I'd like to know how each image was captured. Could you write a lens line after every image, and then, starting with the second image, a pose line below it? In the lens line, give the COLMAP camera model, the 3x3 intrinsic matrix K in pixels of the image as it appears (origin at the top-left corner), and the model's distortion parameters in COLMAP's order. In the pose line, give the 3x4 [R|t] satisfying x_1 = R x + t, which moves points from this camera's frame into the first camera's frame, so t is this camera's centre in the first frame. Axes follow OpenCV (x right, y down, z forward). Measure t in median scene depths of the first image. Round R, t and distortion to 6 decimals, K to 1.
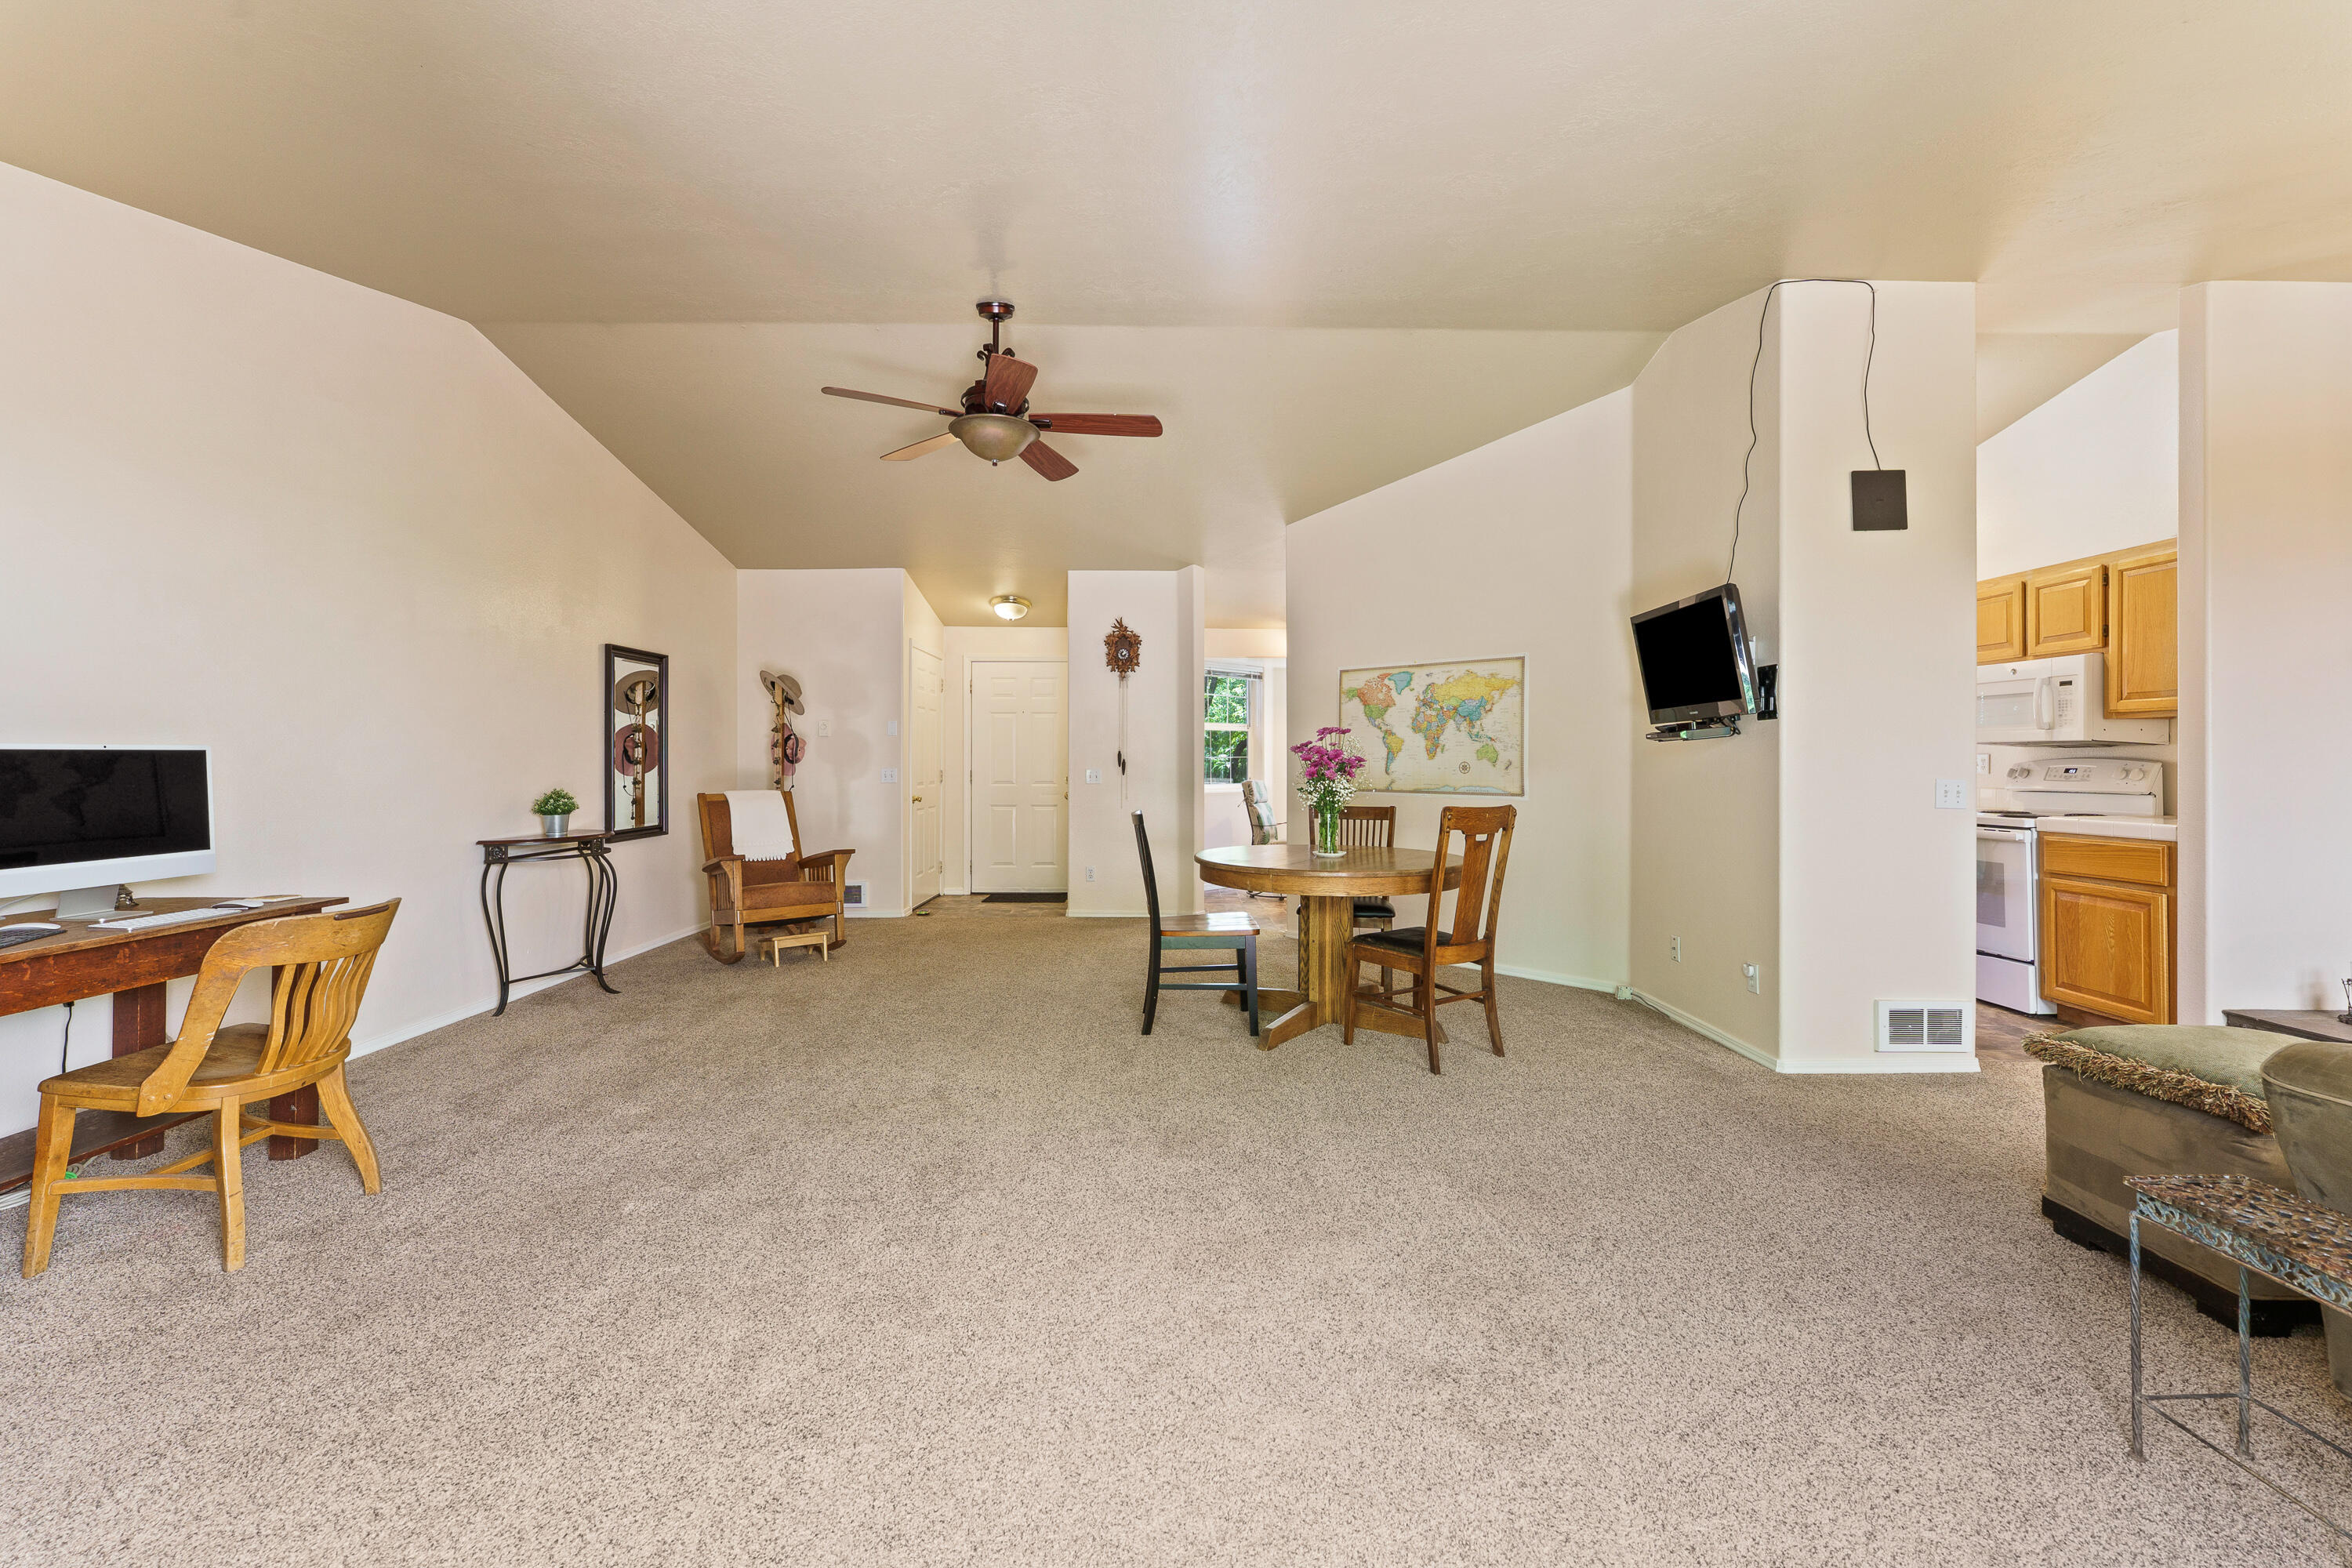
lens RADIAL K [[951.6, 0, 1177.3], [0, 951.6, 758.9], [0, 0, 1]] dist [-0.000217, -0.000084]
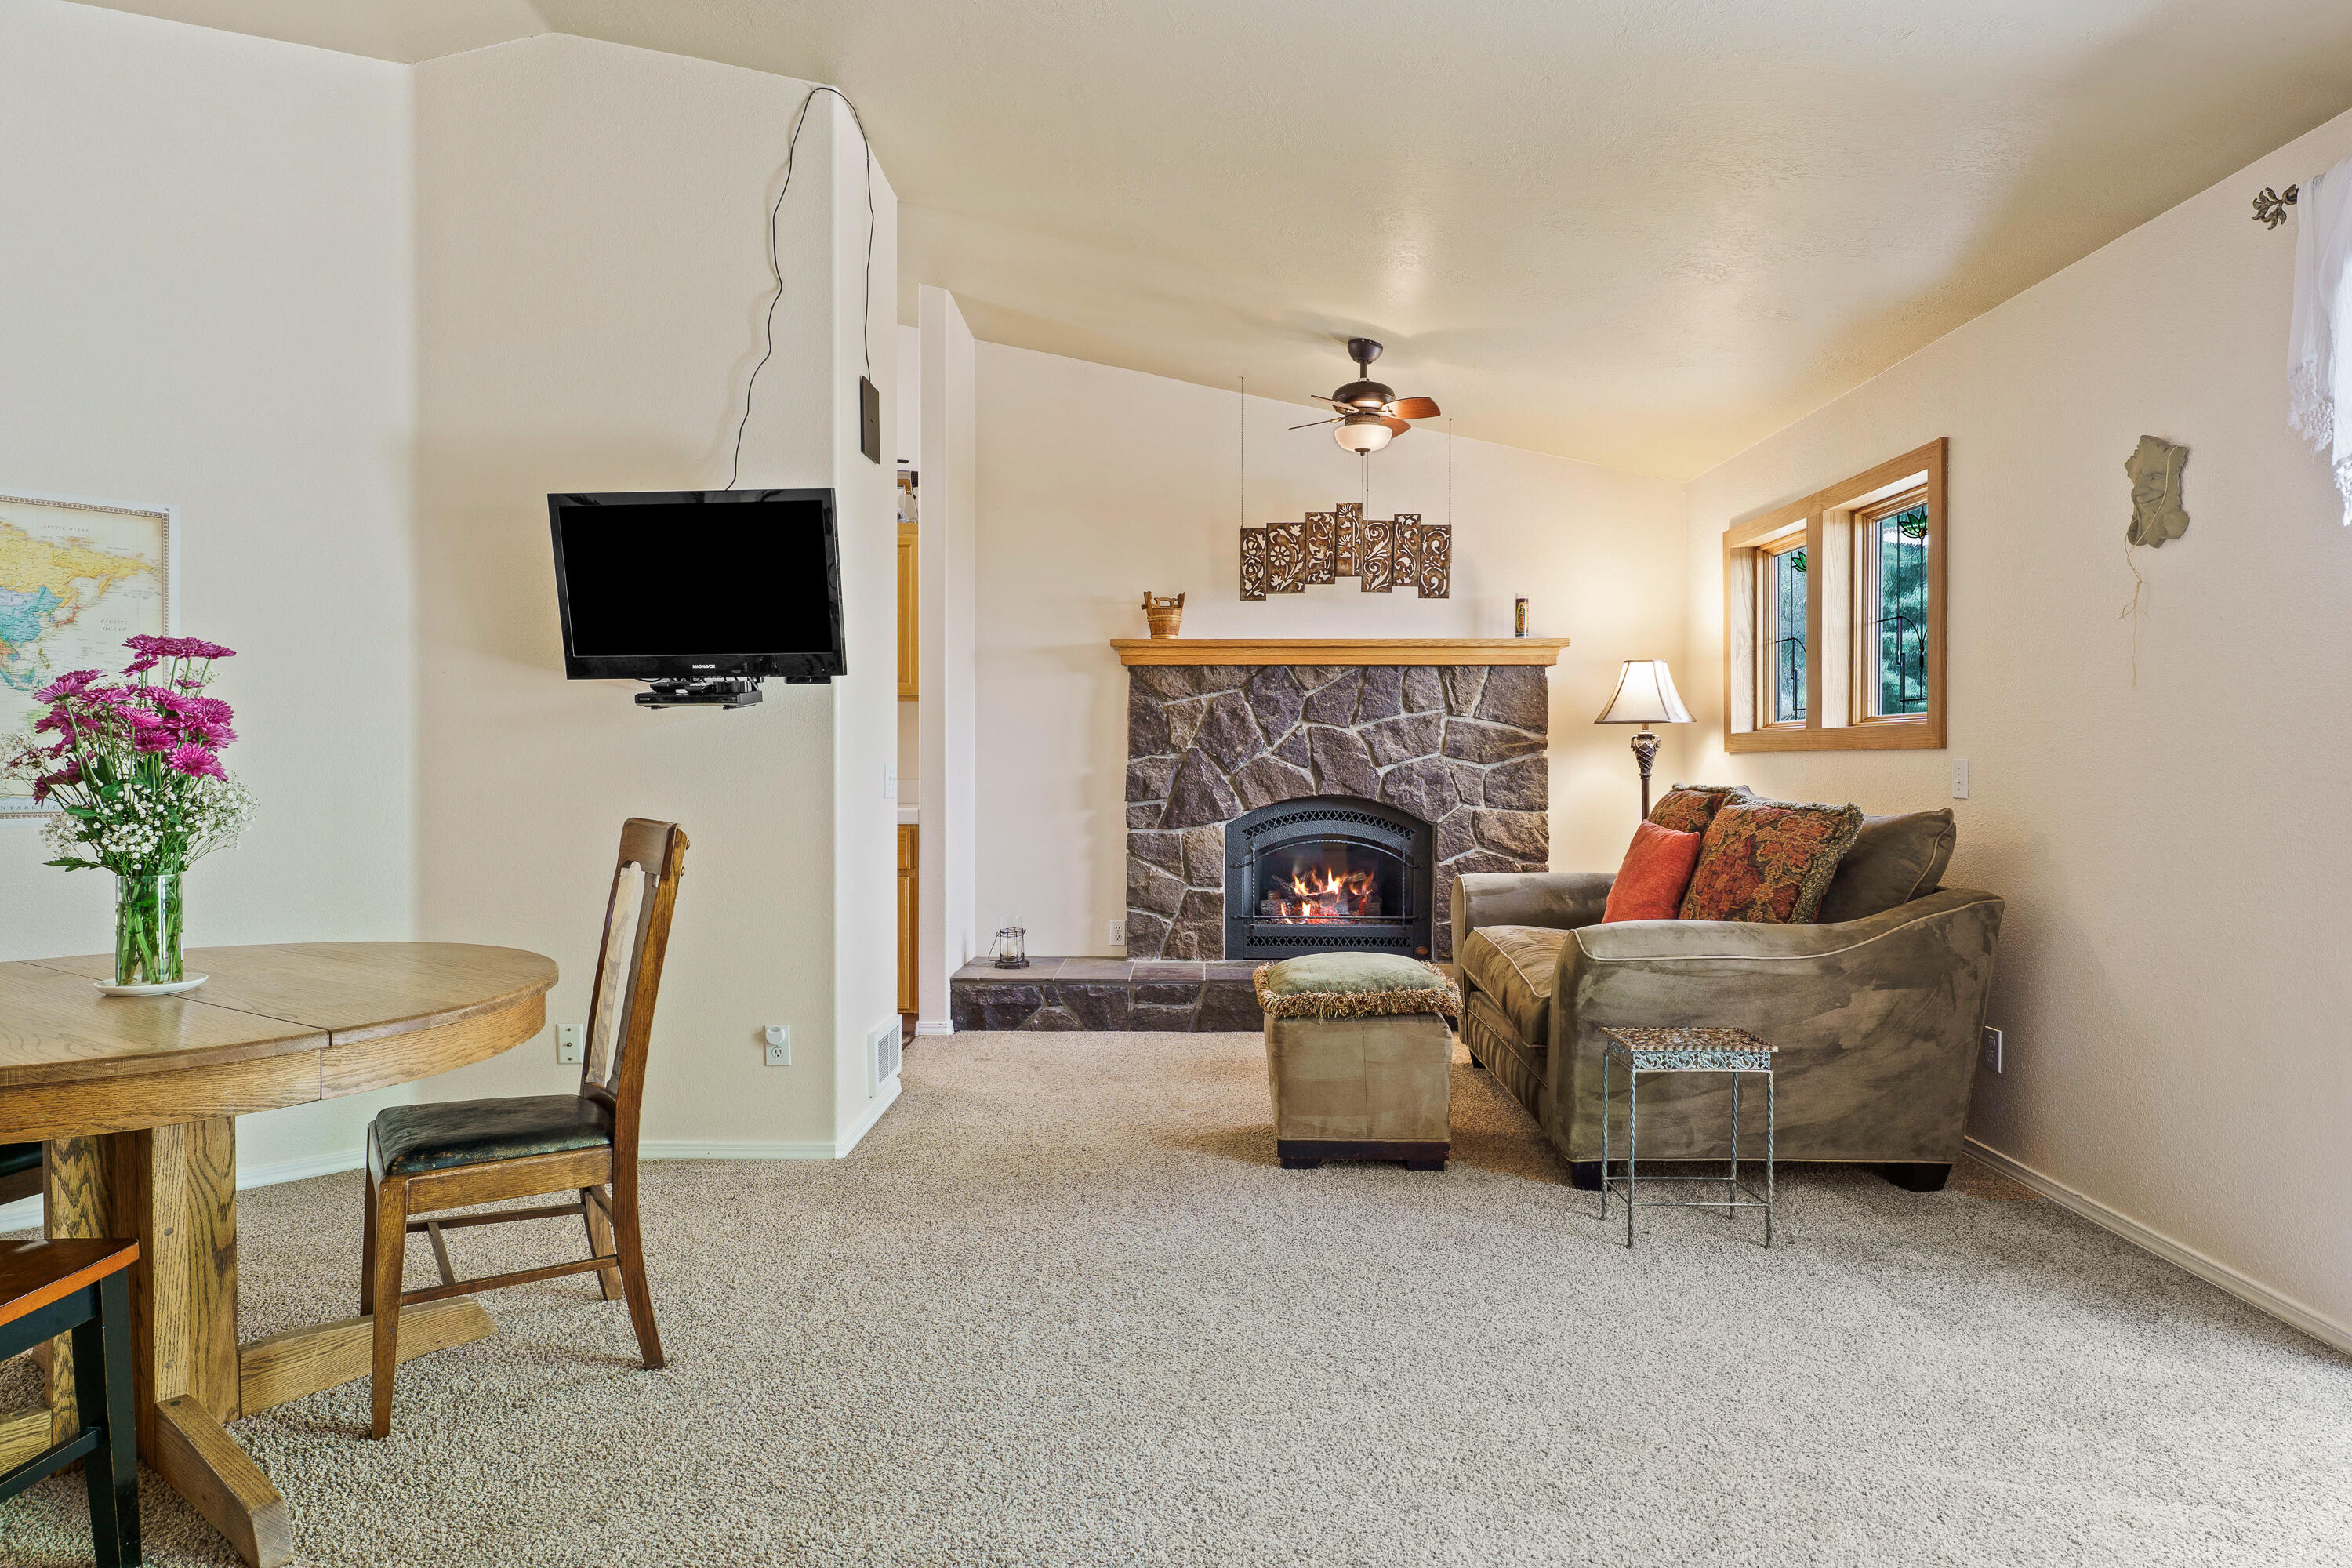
lens RADIAL K [[1341.2, 0, 1176.0], [0, 1341.2, 784.0], [0, 0, 1]] dist [-0.003192, 0.001241]
pose [[0.025006, -0.020047, 0.999486, -0.335316], [-0.003396, 0.999791, 0.020138, 0.011360], [-0.999682, -0.003898, 0.024933, 0.585456]]
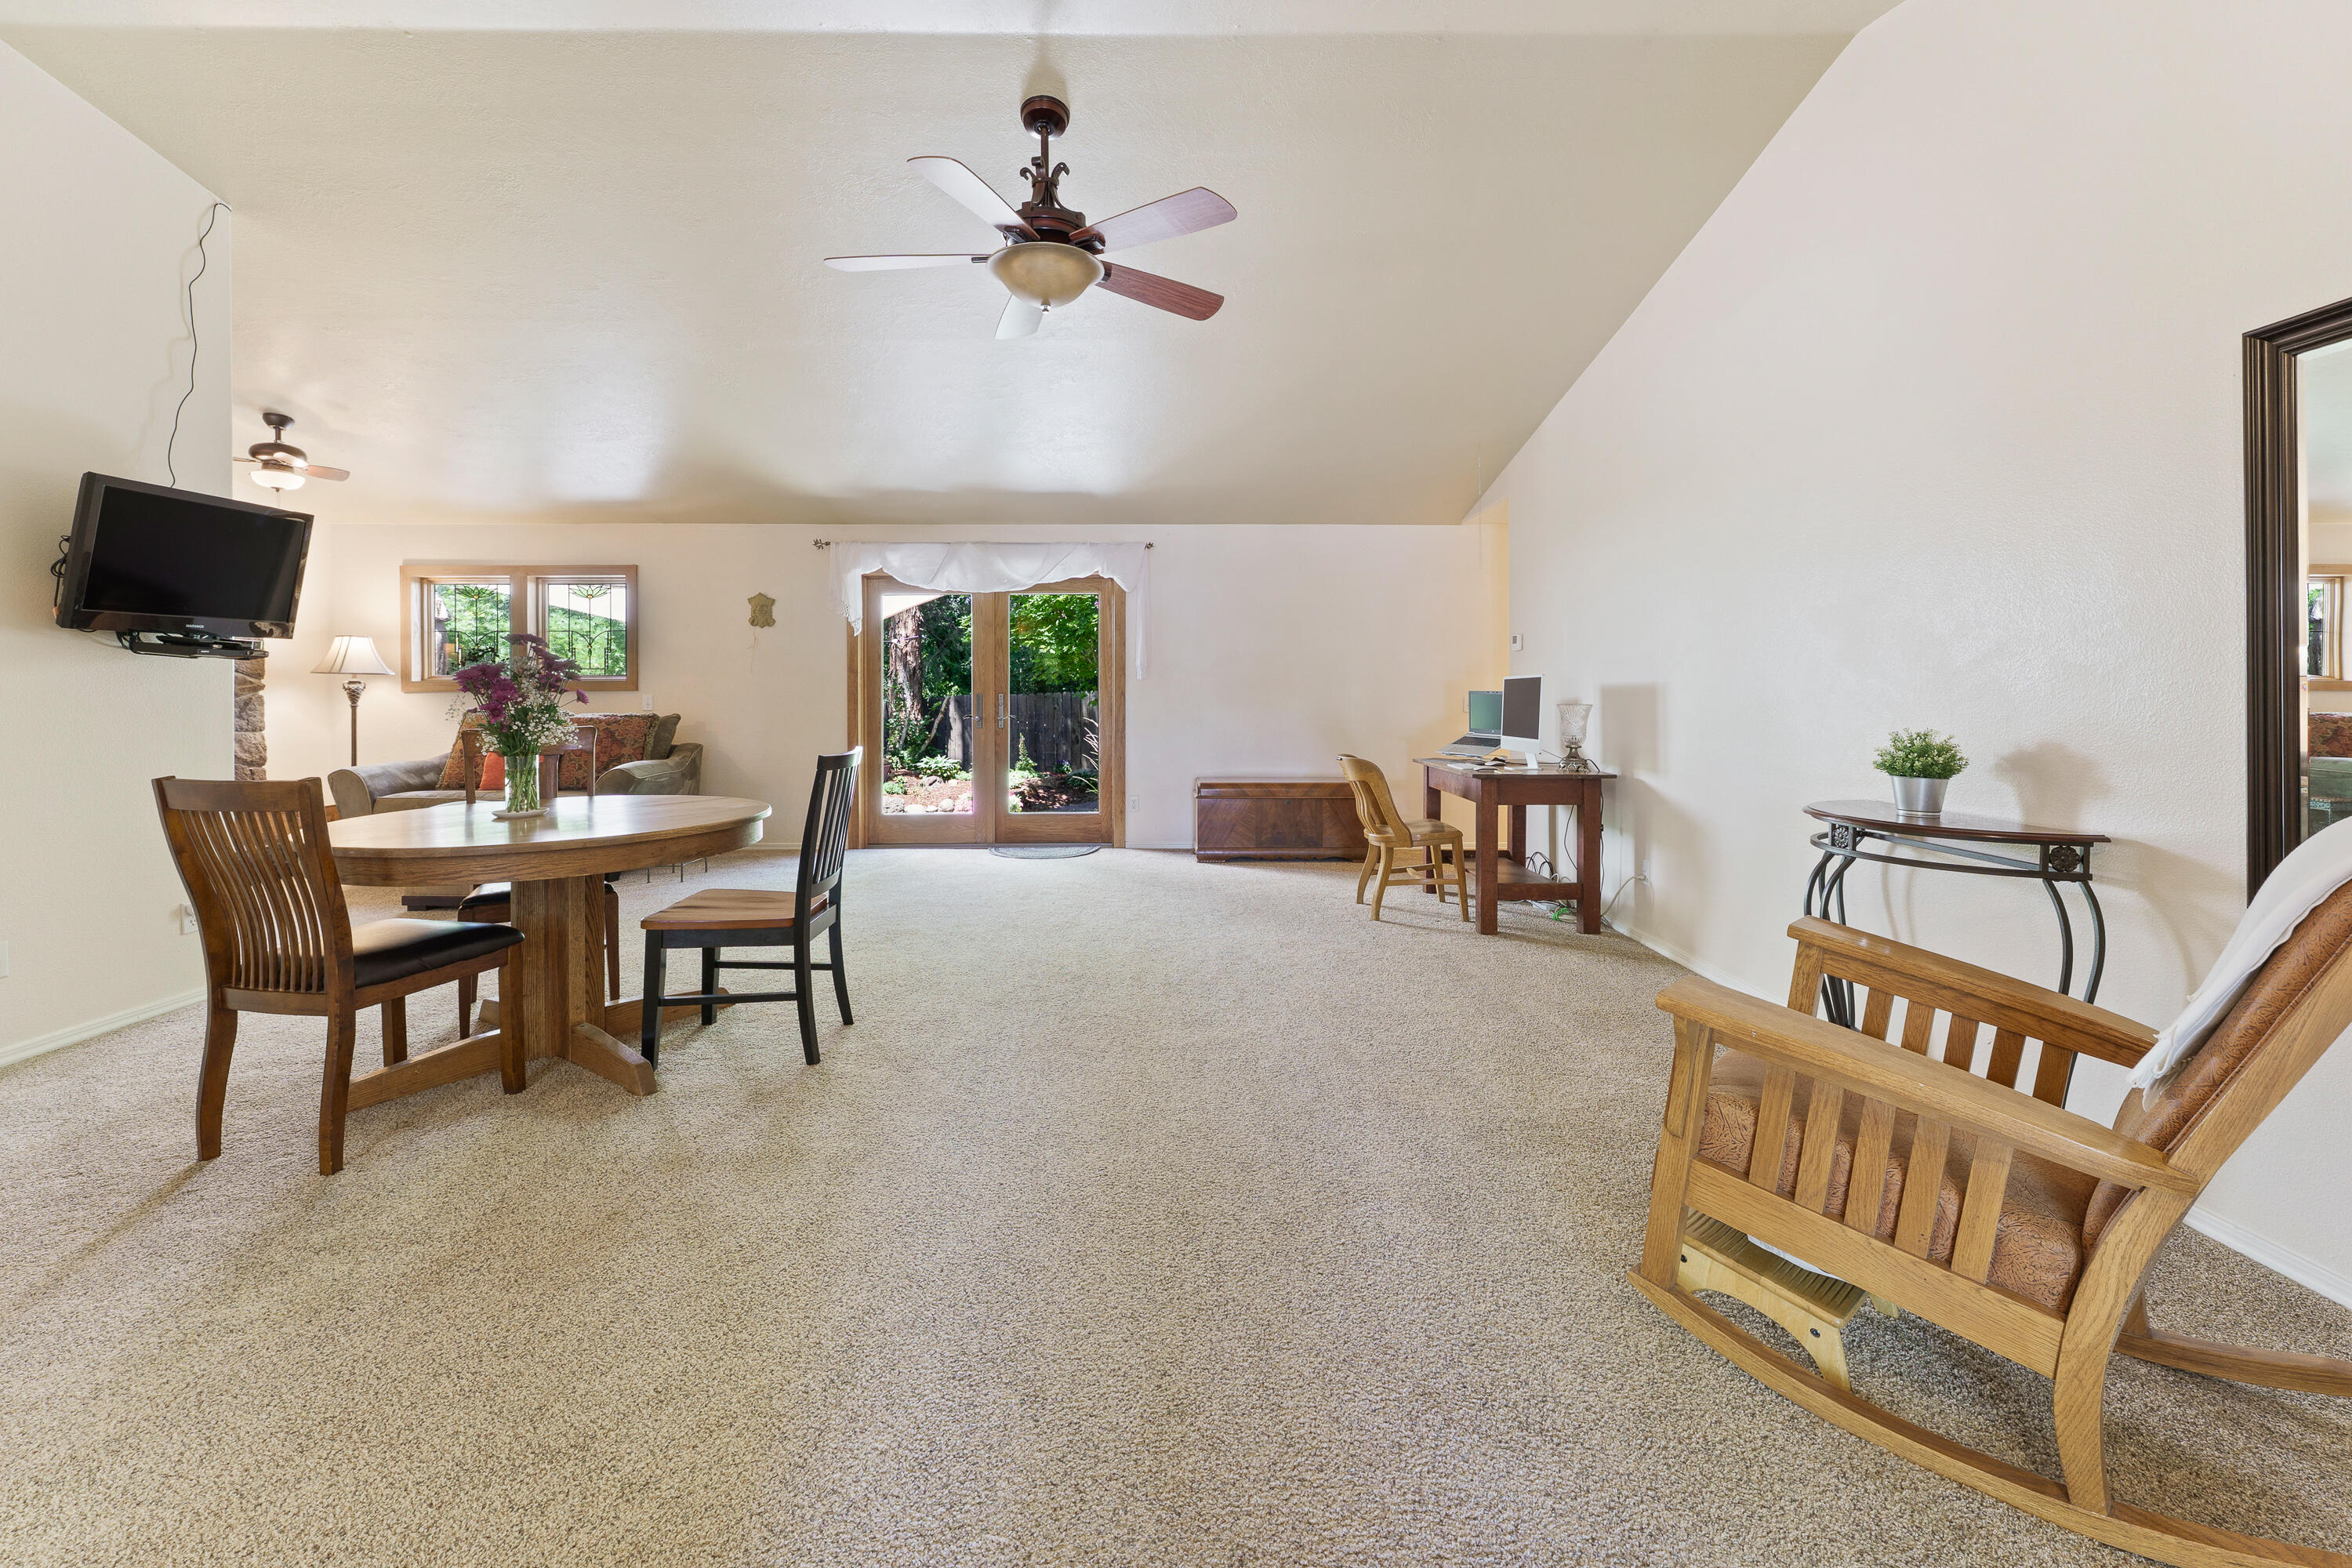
lens RADIAL K [[978.2, 0, 1181.3], [0, 978.2, 690.0], [0, 0, 1]] dist [-0.000261, -0.000010]
pose [[-0.999928, 0.005000, -0.010909, -0.313160], [0.005090, 0.999953, -0.008230, 0.021588], [0.010868, -0.008285, -0.999907, 1.697896]]
